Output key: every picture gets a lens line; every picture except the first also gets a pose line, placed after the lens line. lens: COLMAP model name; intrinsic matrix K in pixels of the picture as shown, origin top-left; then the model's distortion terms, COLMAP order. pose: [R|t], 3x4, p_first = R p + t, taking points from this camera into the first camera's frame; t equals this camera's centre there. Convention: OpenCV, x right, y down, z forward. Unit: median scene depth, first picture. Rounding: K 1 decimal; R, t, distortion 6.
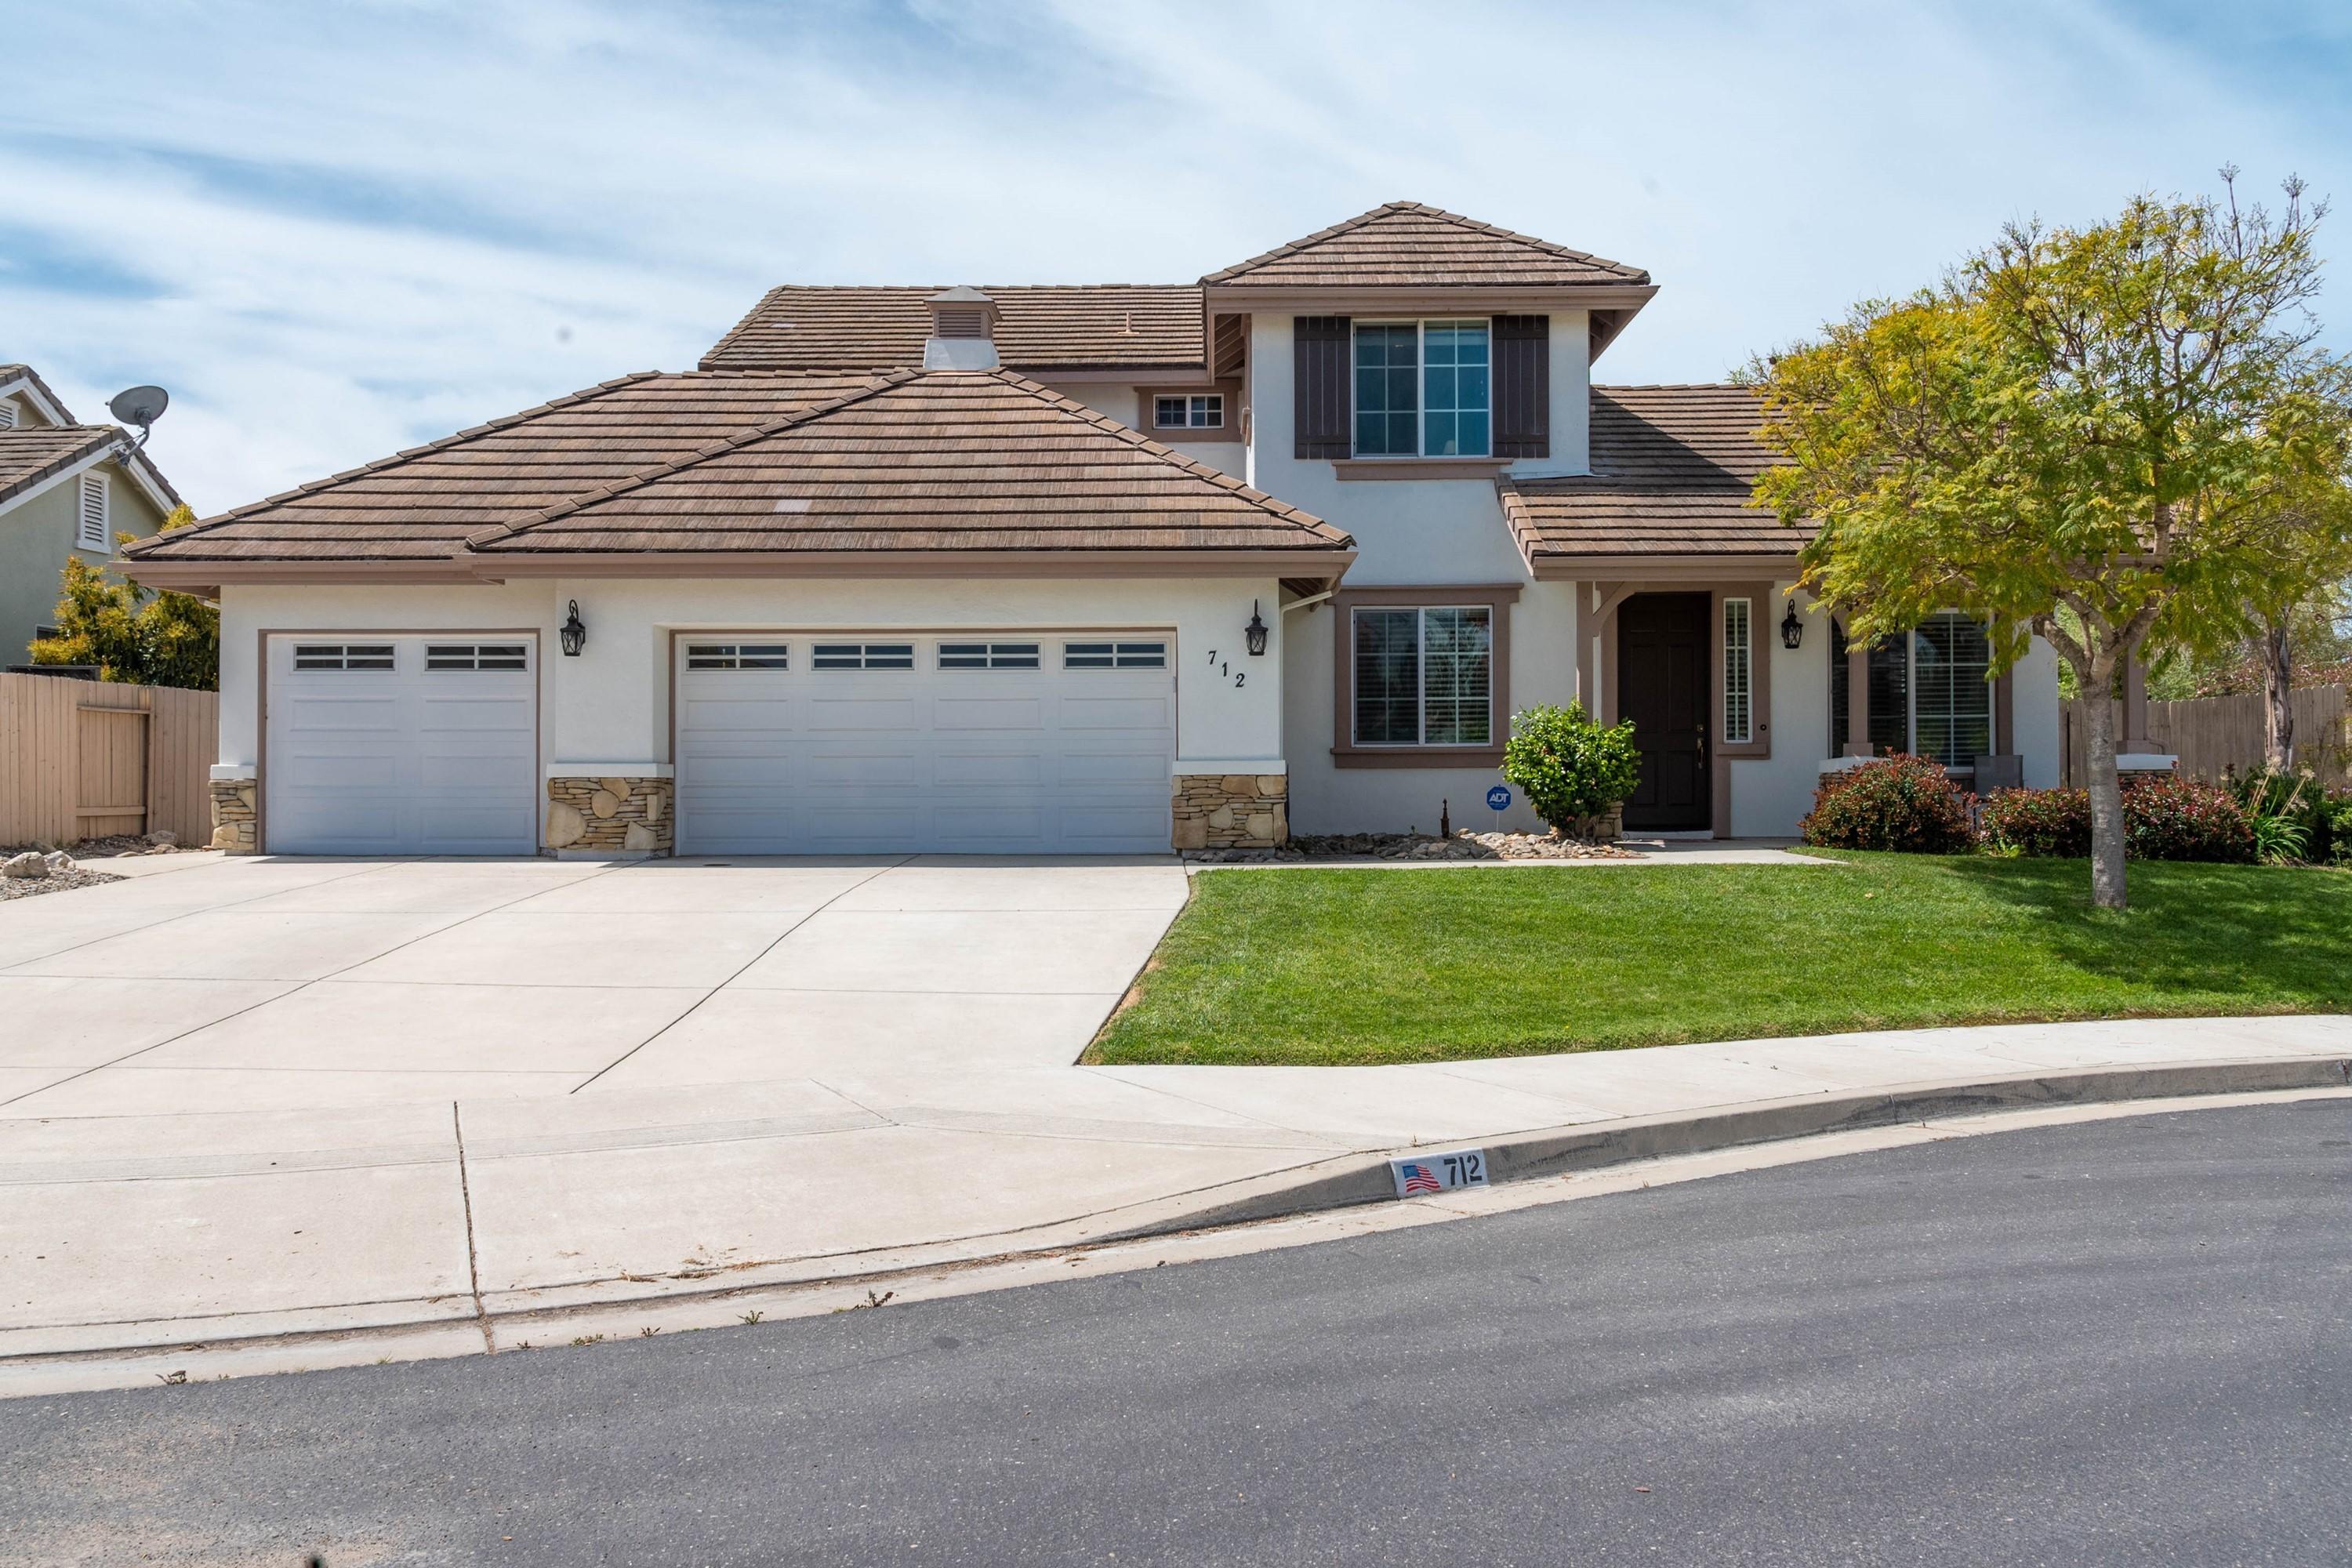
lens RADIAL K [[1567.0, 0, 1176.0], [0, 1567.0, 784.0], [0, 0, 1]] dist [0.001307, -0.002670]
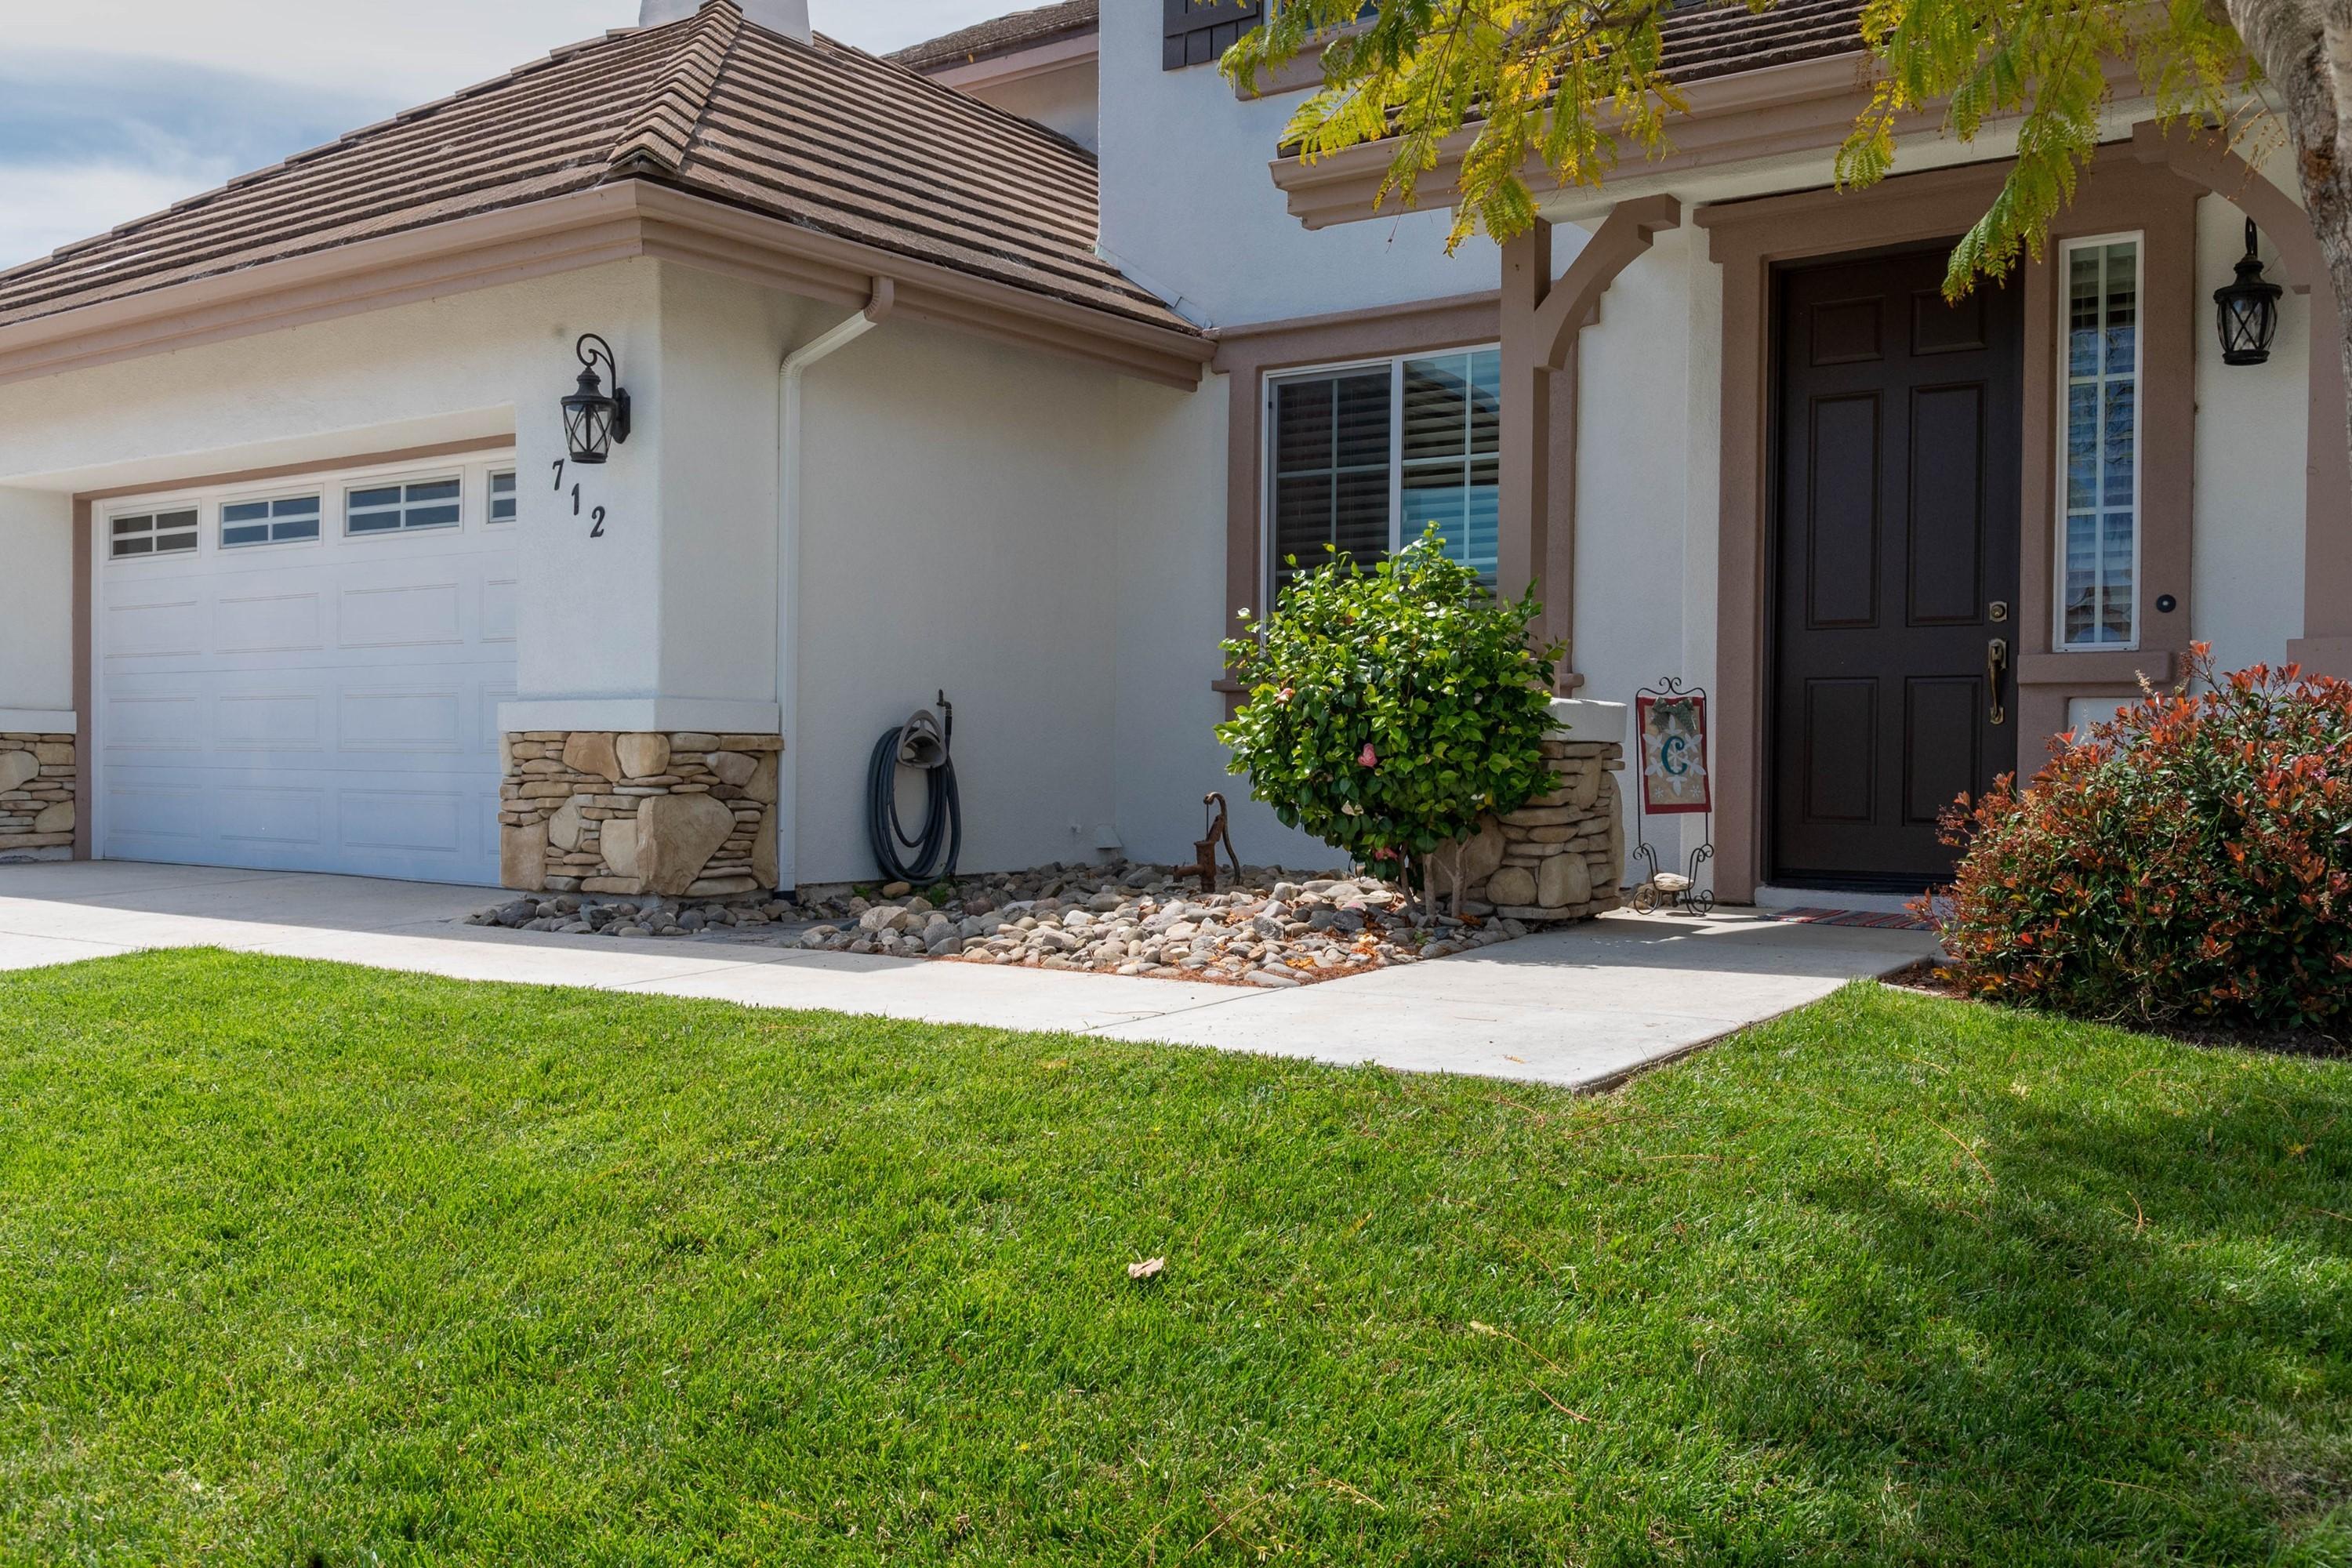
lens RADIAL K [[1922.3, 0, 1176.0], [0, 1922.3, 784.0], [0, 0, 1]] dist [0.002234, 0.000171]
pose [[0.861350, 0.017746, -0.507702, 0.429925], [-0.009363, 0.999774, 0.019061, -0.002612], [0.507925, -0.011664, 0.861322, 0.561724]]
